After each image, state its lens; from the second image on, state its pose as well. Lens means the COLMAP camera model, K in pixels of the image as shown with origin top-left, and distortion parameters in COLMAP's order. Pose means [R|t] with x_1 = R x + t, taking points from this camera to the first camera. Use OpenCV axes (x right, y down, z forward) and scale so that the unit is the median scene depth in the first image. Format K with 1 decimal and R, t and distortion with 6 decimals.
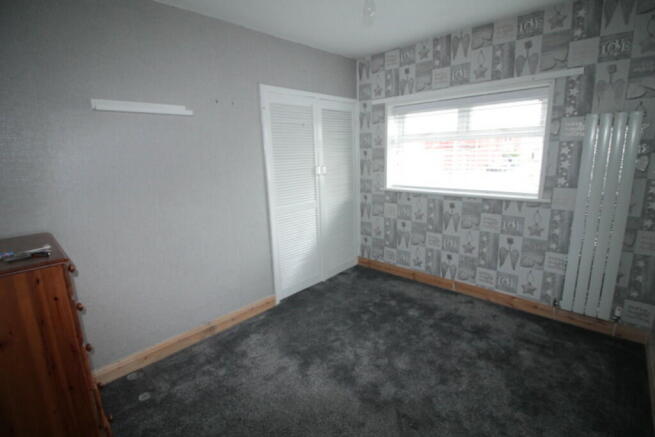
lens RADIAL K [[313.5, 0, 327.5], [0, 313.5, 218.5], [0, 0, 1]] dist [-0.003567, -0.000367]
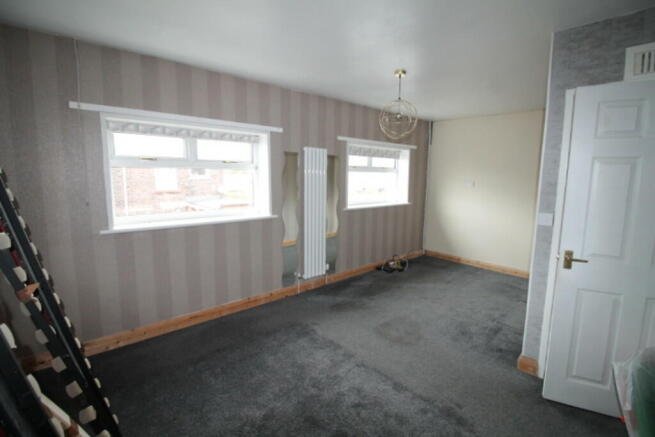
lens RADIAL K [[313.5, 0, 327.5], [0, 313.5, 218.5], [0, 0, 1]] dist [-0.003567, -0.000367]
pose [[0.081724, -0.103278, 0.991289, -0.611946], [0.204546, 0.975182, 0.084737, -0.104761], [-0.975439, 0.195839, 0.100821, 0.566669]]
